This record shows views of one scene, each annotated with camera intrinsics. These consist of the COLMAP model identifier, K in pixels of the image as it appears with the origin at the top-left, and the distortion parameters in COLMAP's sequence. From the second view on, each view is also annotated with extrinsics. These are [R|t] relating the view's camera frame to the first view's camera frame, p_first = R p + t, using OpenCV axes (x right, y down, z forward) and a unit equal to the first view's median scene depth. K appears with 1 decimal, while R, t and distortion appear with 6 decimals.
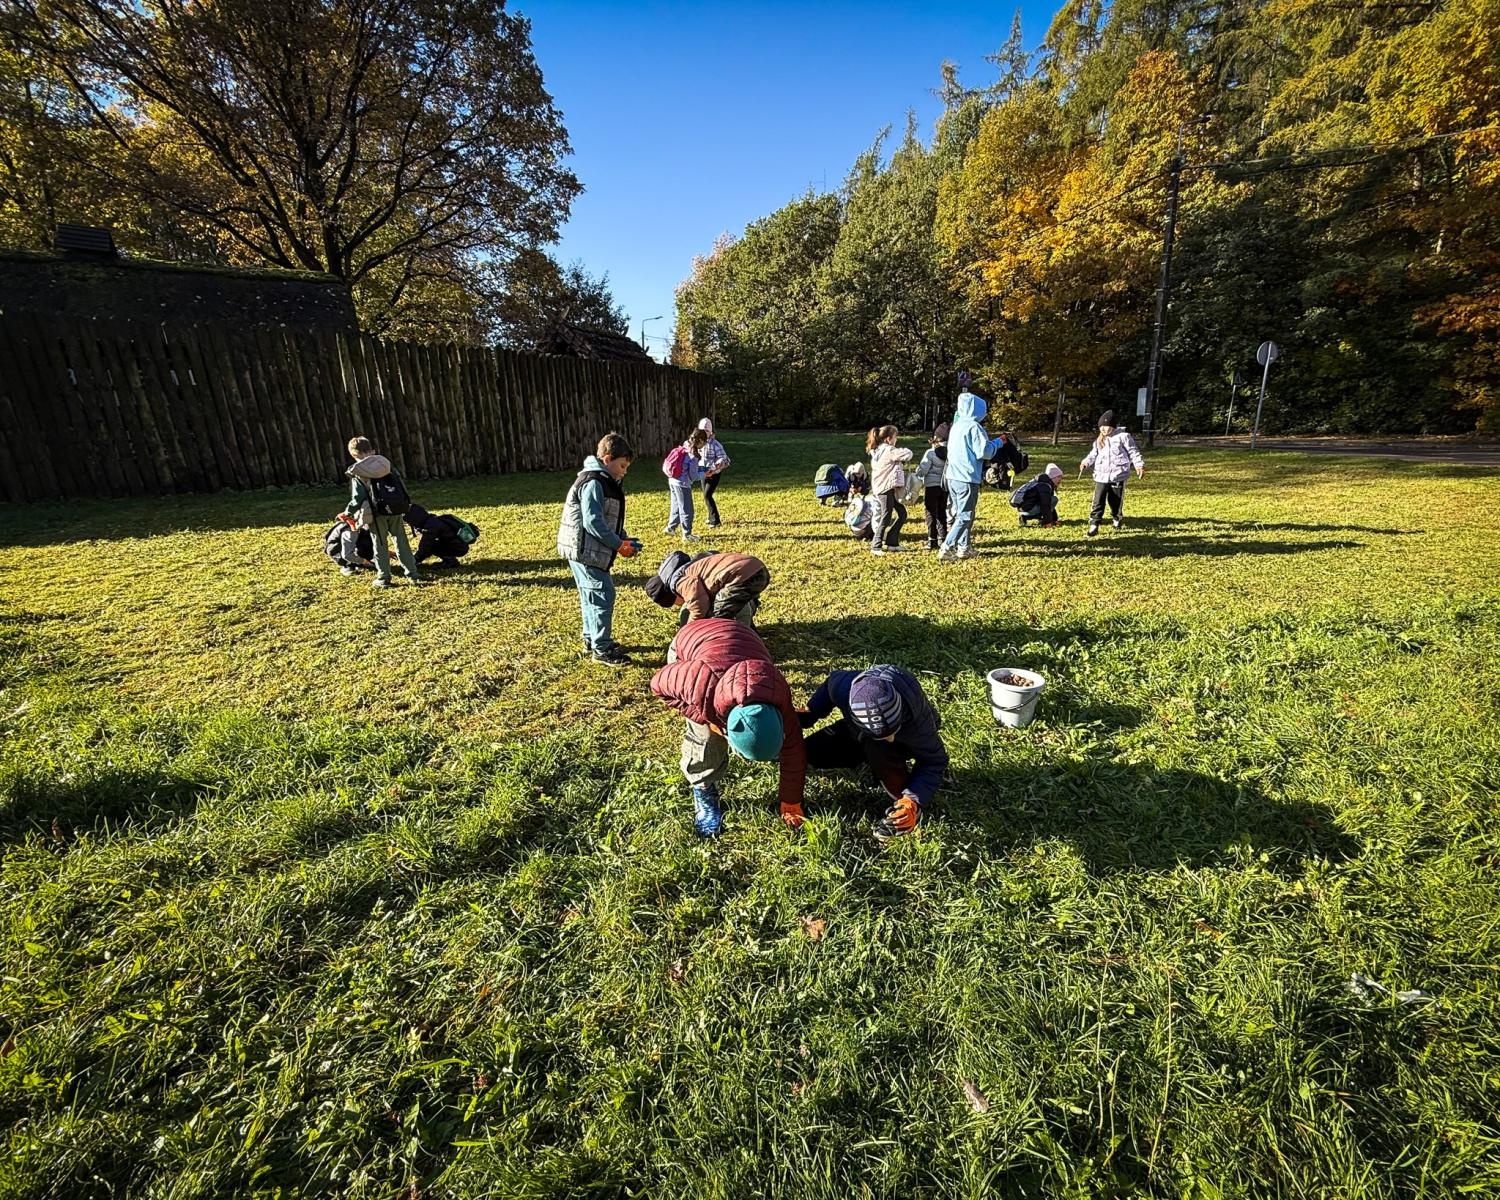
lens RADIAL K [[632.9, 0, 750.0], [0, 632.9, 600.0], [0, 0, 1]] dist [-0.000723, -0.000573]
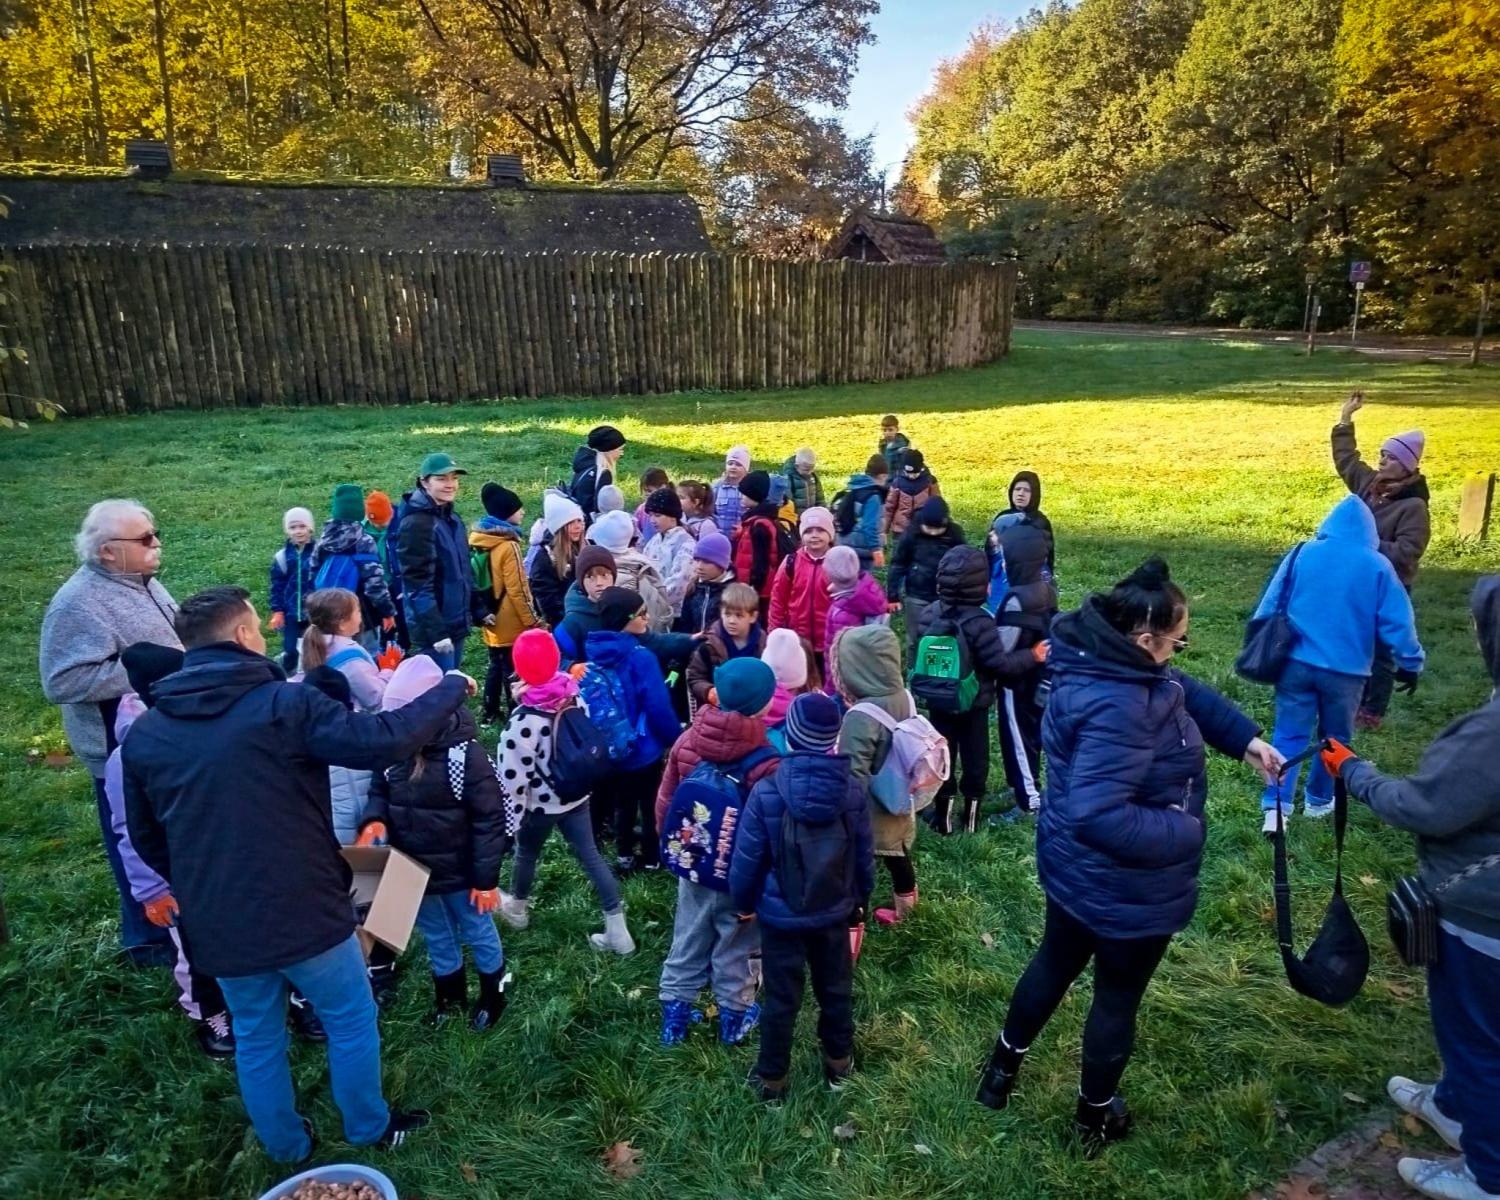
lens RADIAL K [[1025.2, 0, 779.5], [0, 1025.2, 599.6], [0, 0, 1]] dist [0.029129, -0.018508]
pose [[0.979905, 0.066885, -0.187915, -0.072370], [-0.064944, 0.997753, 0.016478, 0.060815], [0.188595, -0.003943, 0.982047, -0.310732]]
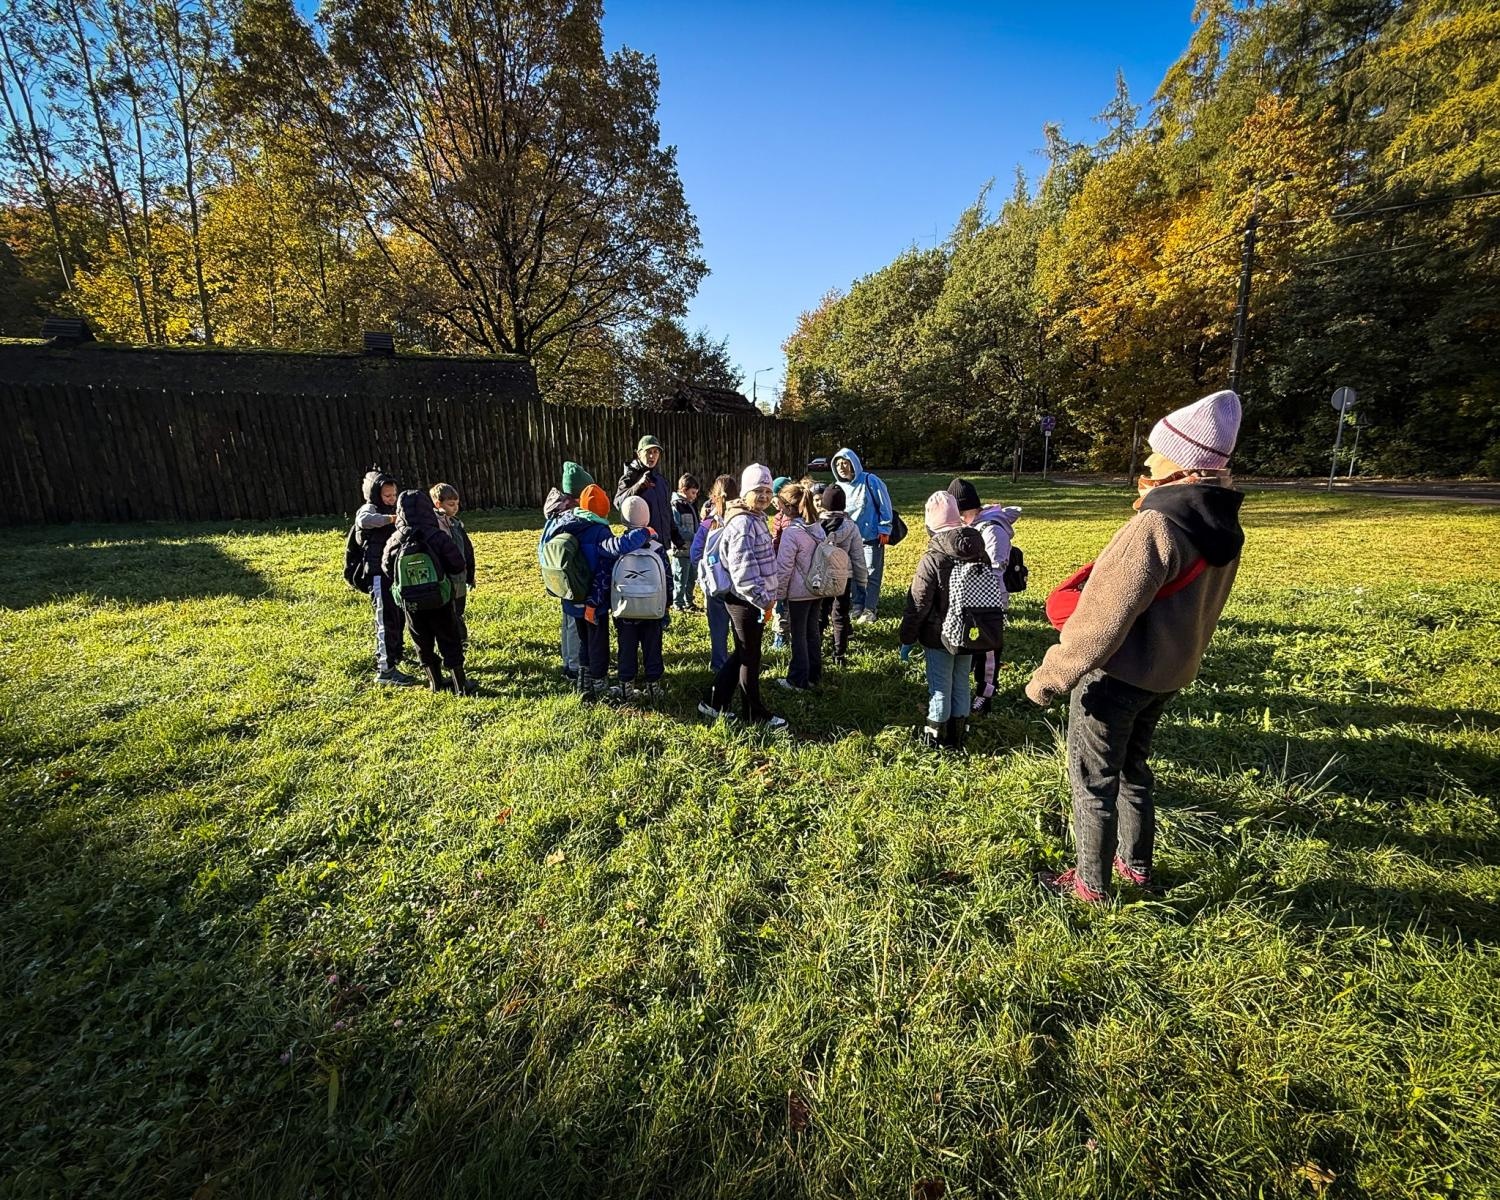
lens RADIAL K [[615.1, 0, 724.8], [0, 615.1, 600.7], [0, 0, 1]] dist [0.014116, -0.000552]
pose [[0.979433, 0.045067, -0.196674, 0.021341], [-0.055179, 0.997405, -0.046241, 0.023886], [0.194080, 0.056142, 0.979378, -0.095778]]
